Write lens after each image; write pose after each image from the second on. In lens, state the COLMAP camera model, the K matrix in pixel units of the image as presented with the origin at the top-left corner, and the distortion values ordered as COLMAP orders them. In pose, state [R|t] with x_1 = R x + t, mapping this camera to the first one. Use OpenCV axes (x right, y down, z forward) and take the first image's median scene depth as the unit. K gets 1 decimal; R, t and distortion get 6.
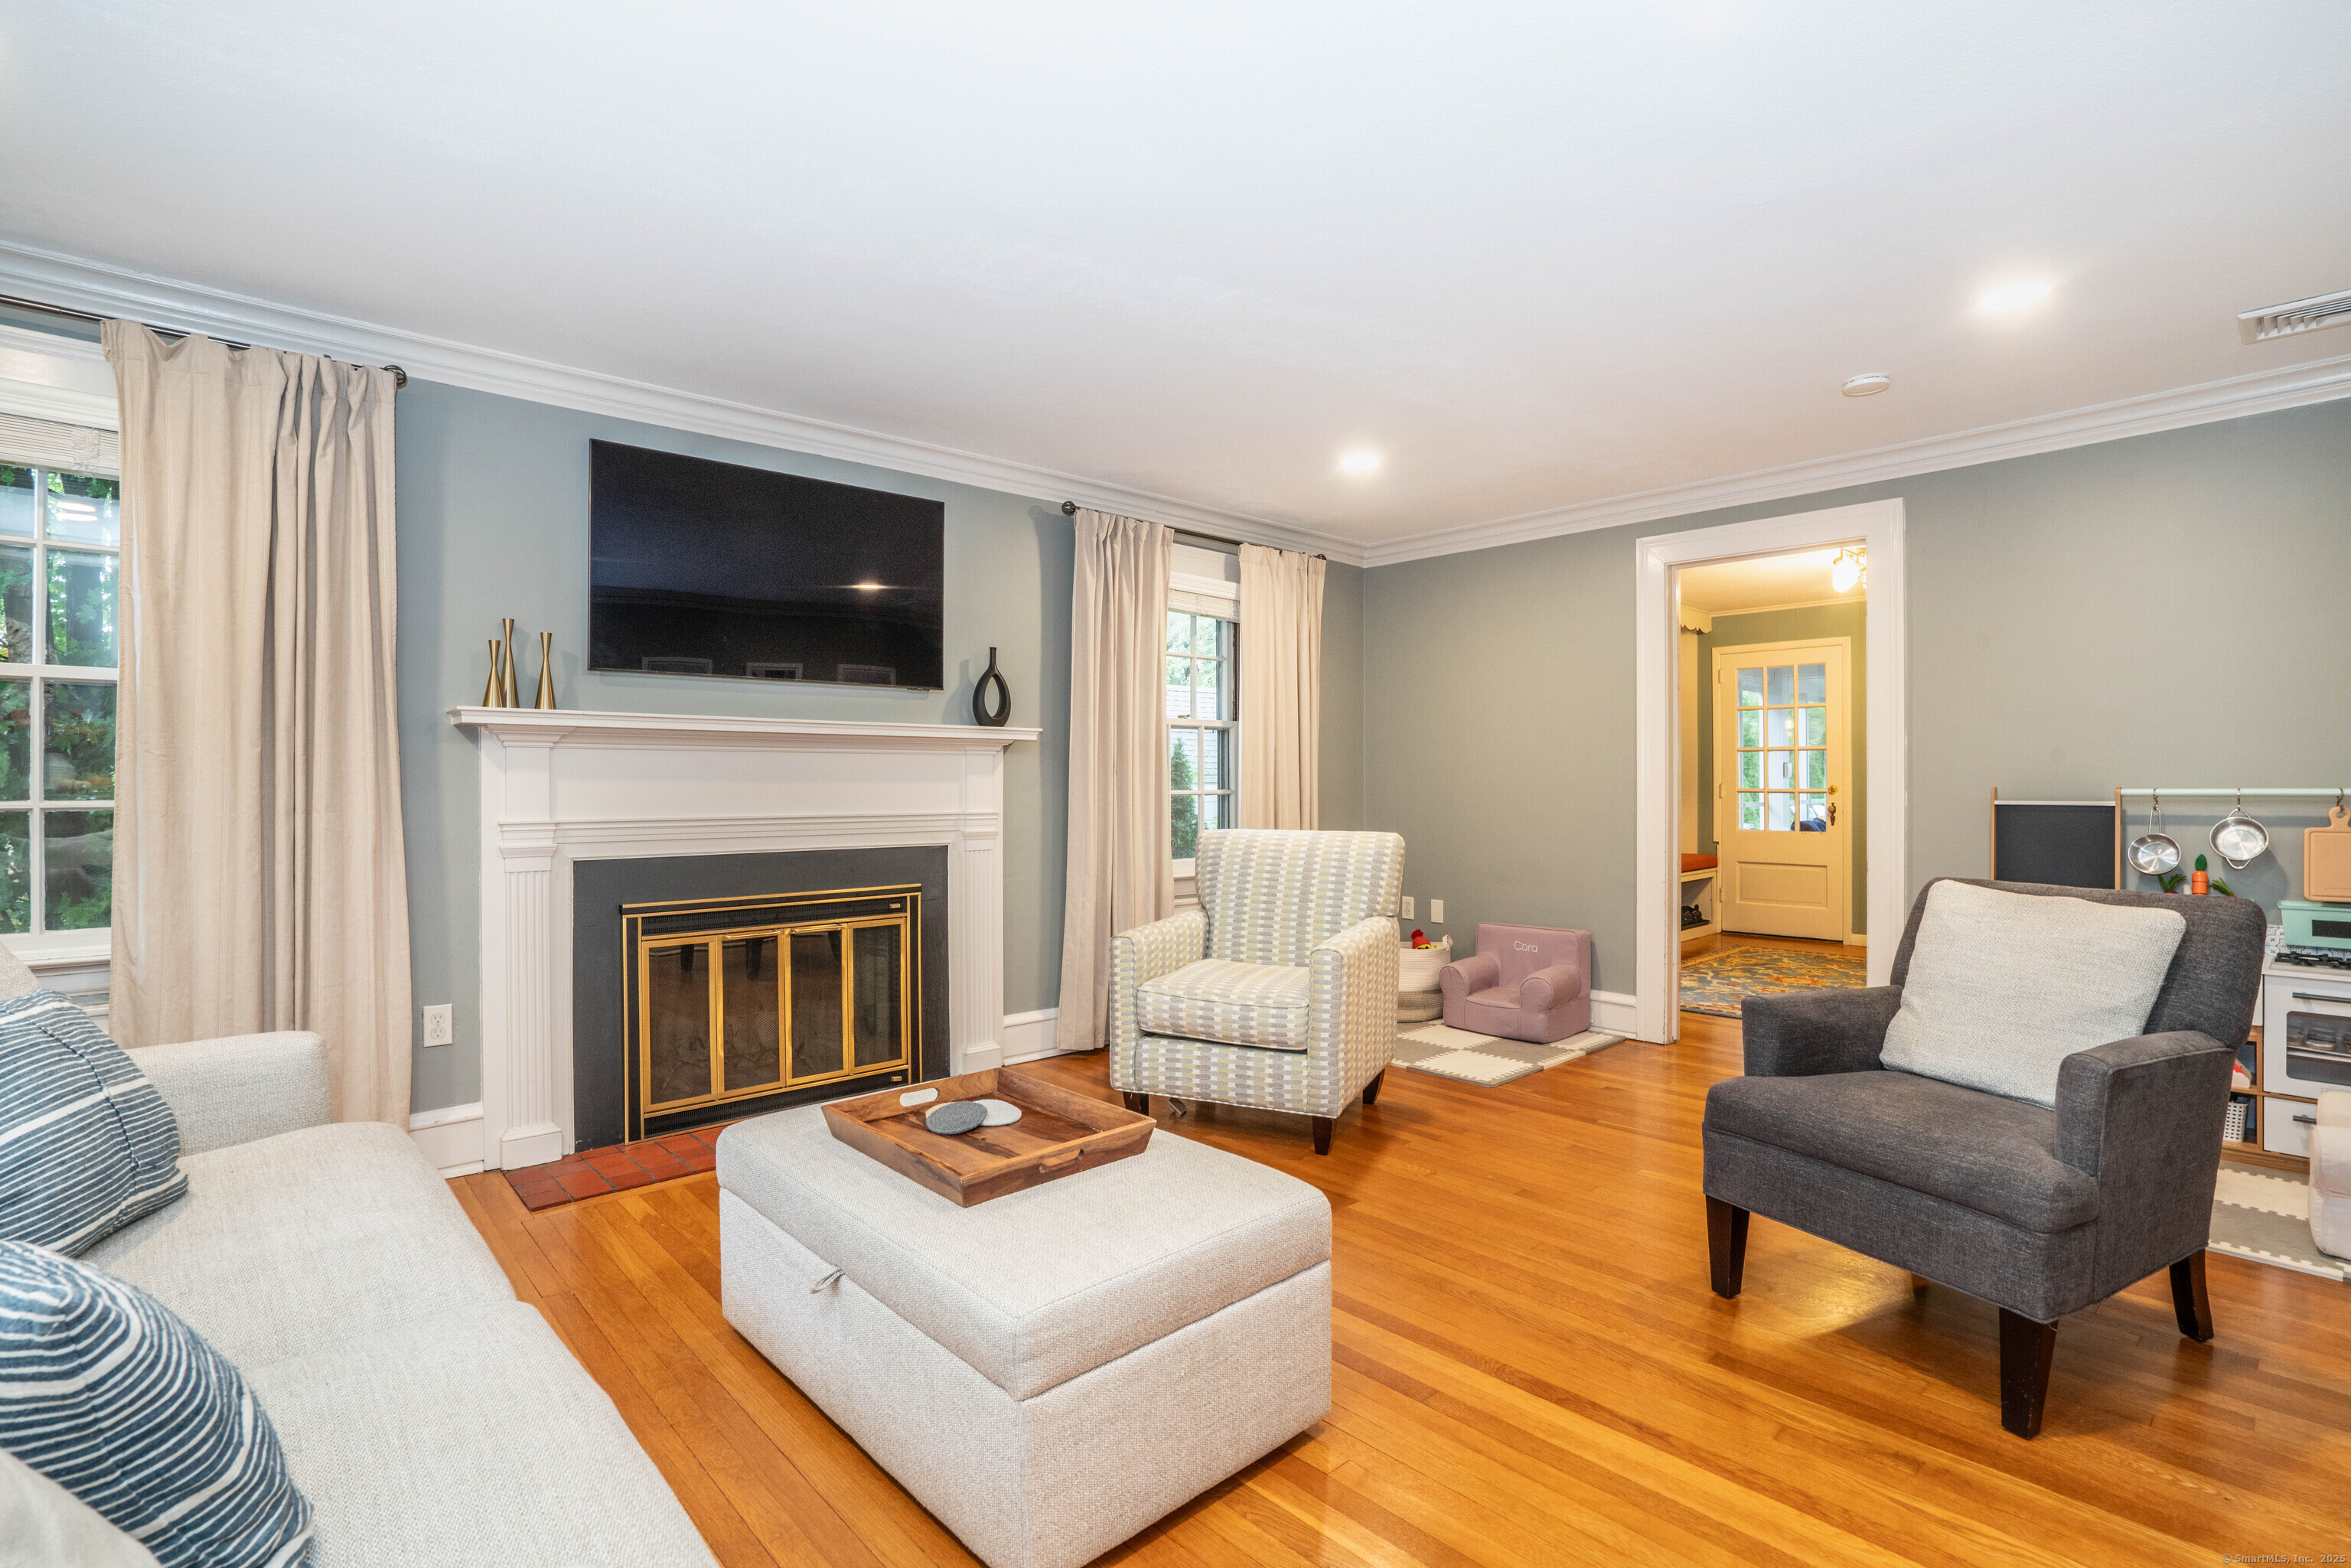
lens RADIAL K [[1116.0, 0, 1178.9], [0, 1116.0, 779.6], [0, 0, 1]] dist [-0.023570, 0.000844]
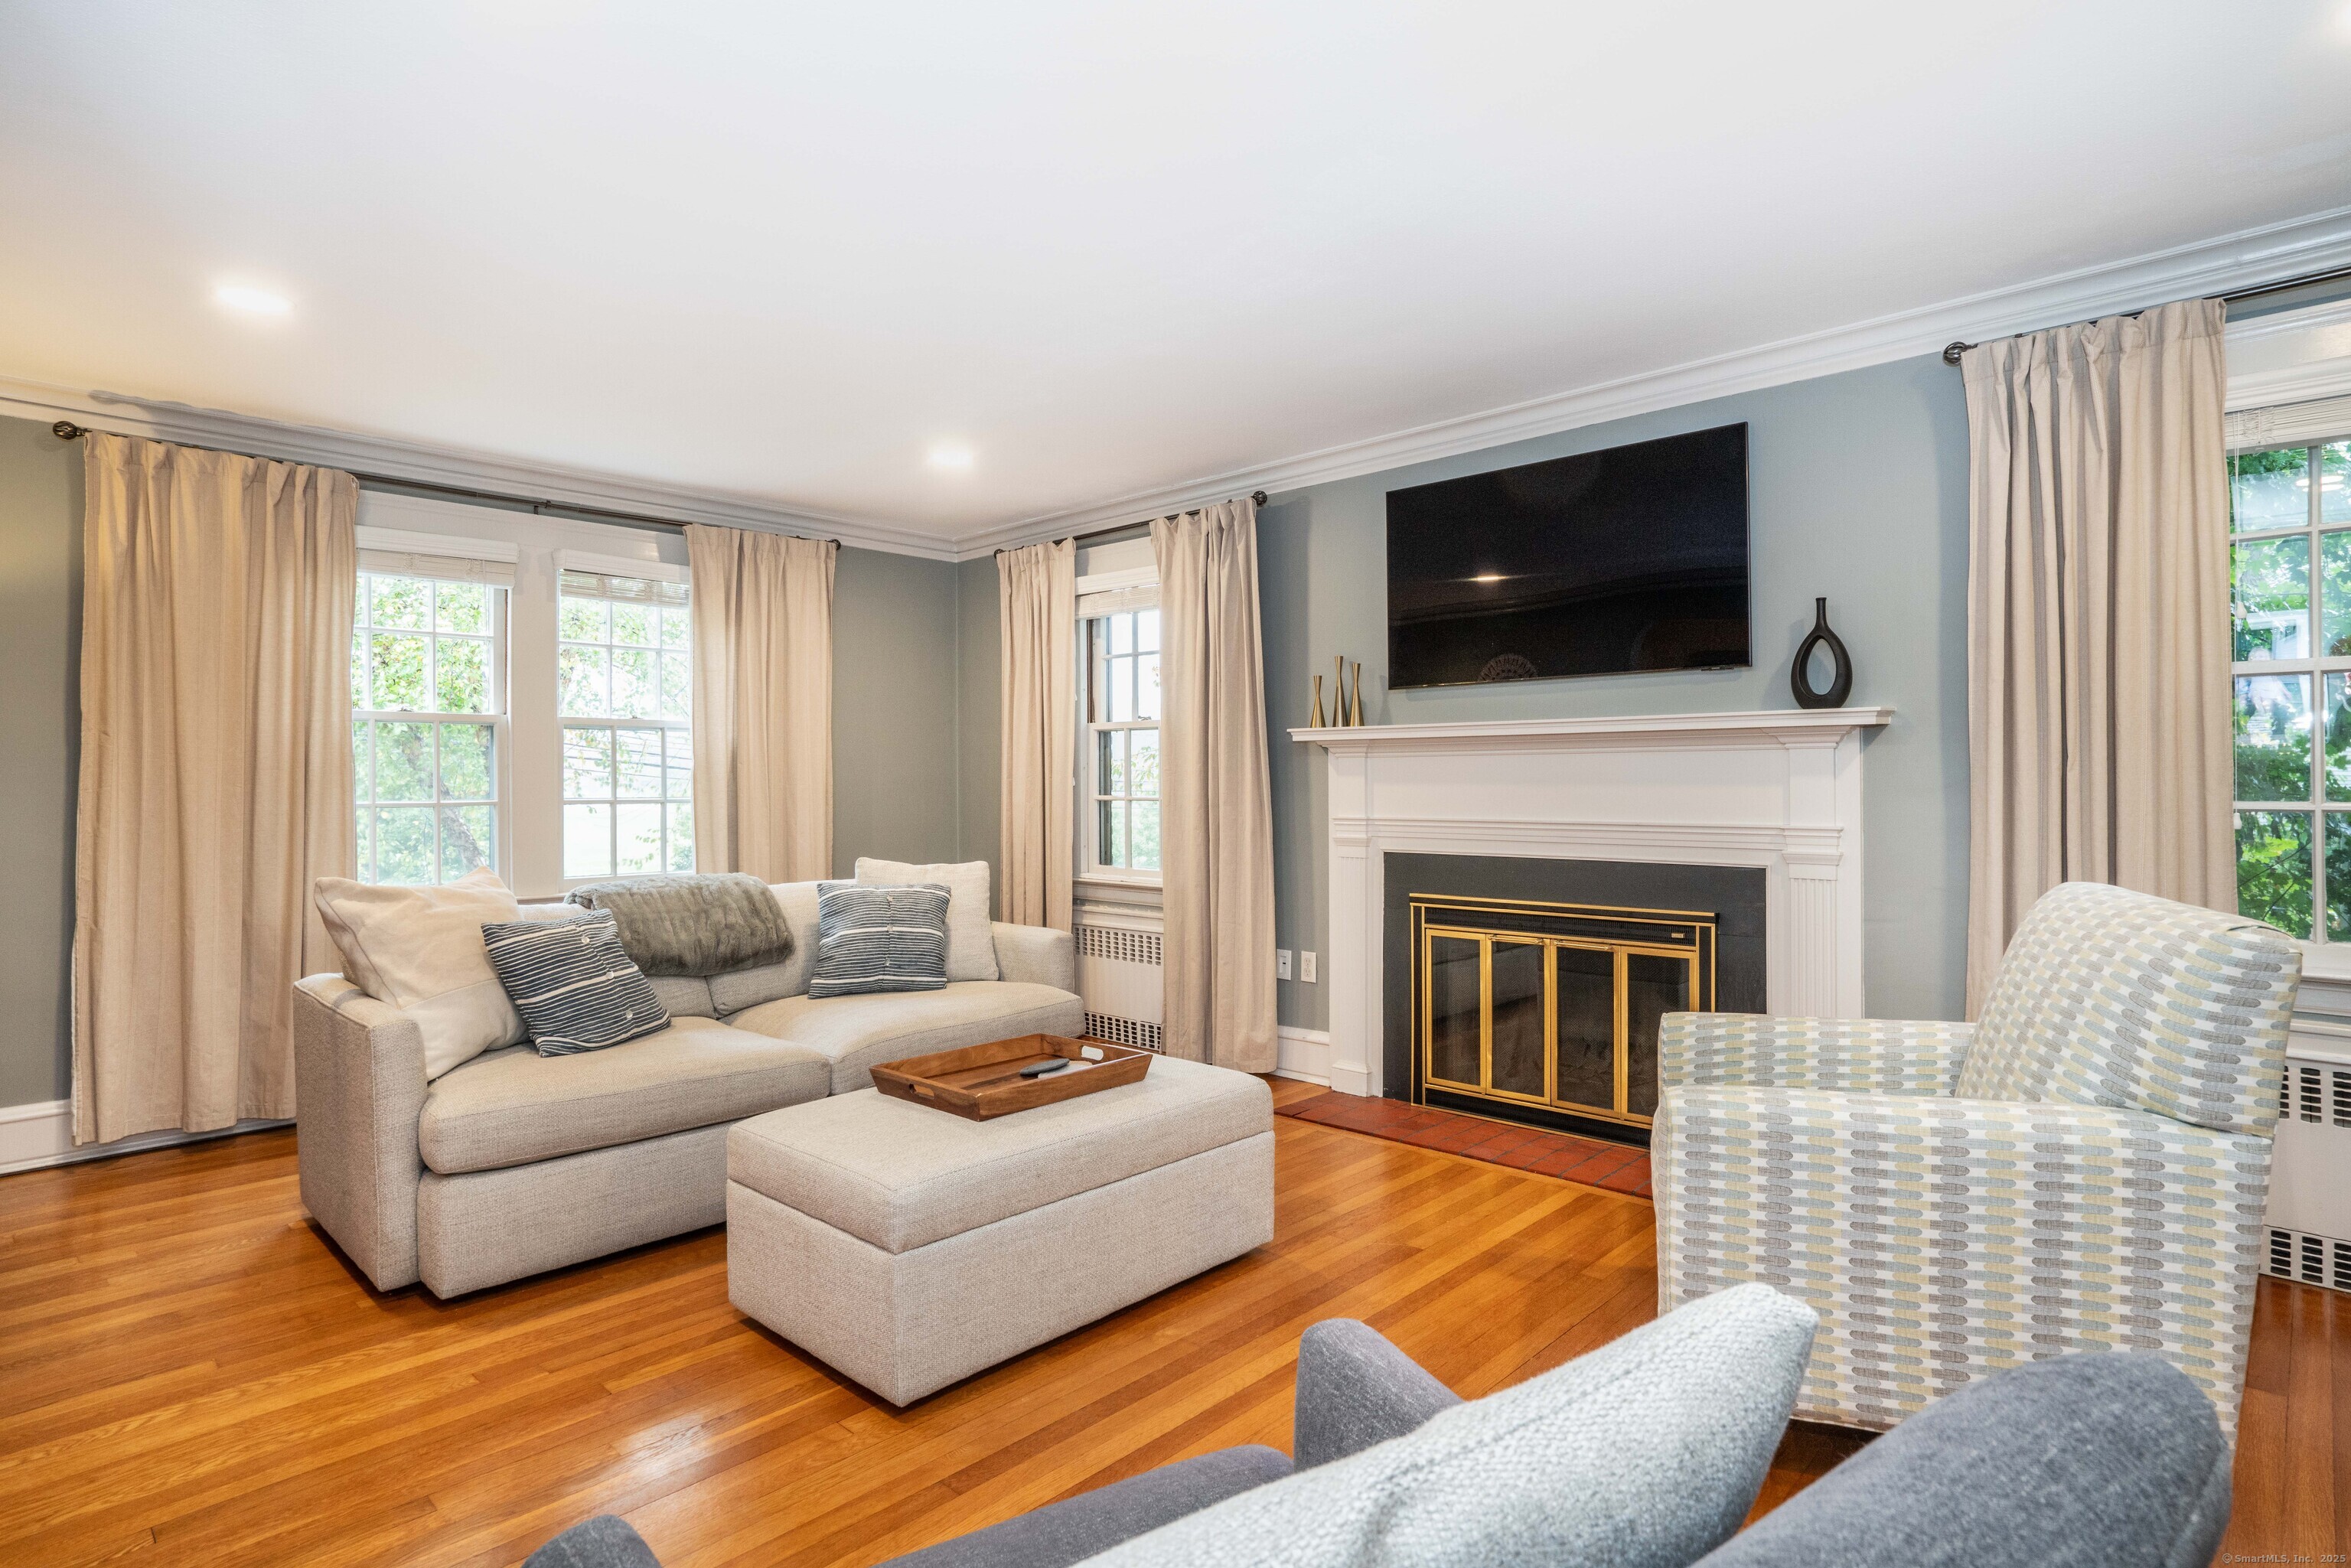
lens RADIAL K [[1213.6, 0, 1175.5], [0, 1213.6, 784.0], [0, 0, 1]] dist [-0.019188, 0.001226]
pose [[0.077108, 0.002092, -0.997021, 0.708859], [0.005036, 0.999984, 0.002487, -0.003646], [0.997010, -0.005213, 0.077097, 0.654037]]
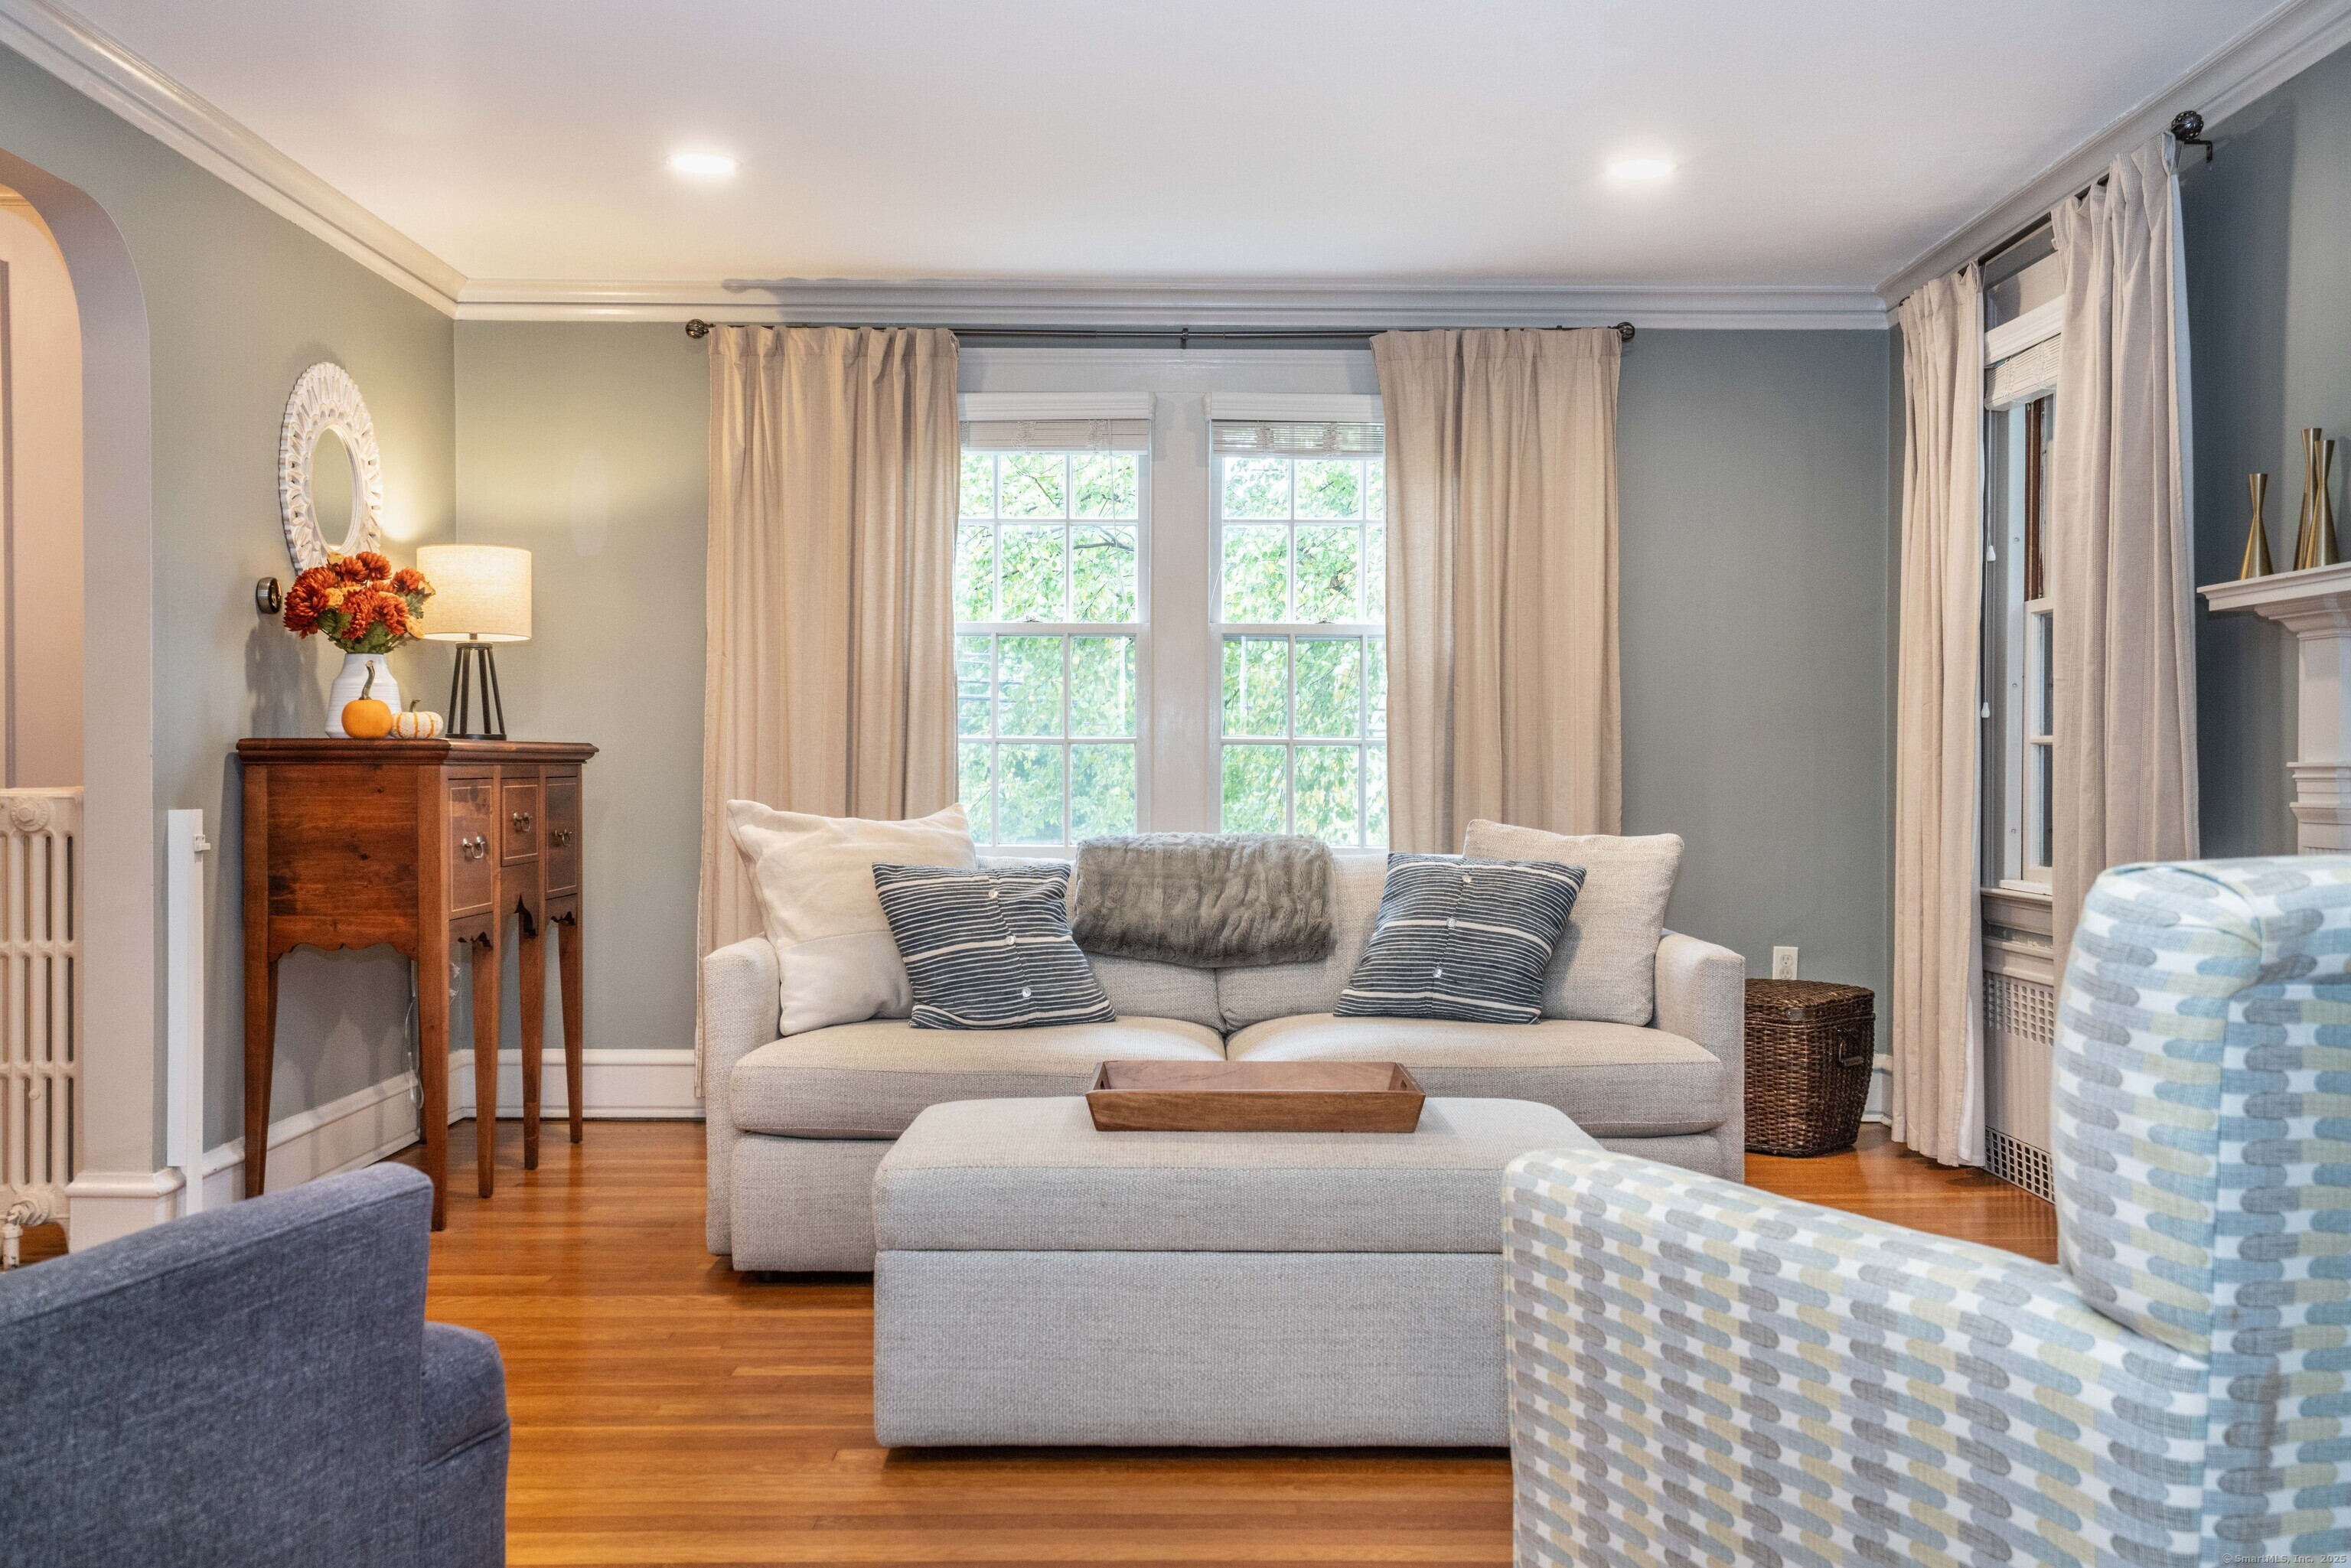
lens RADIAL K [[2251.8, 0, 1175.5], [0, 2251.8, 784.0], [0, 0, 1]] dist [0.012019, 0.006301]
pose [[-0.668982, 0.001407, -0.743277, 0.689716], [-0.003646, 0.999980, 0.005174, 0.042697], [0.743270, 0.006171, -0.668963, 1.278282]]
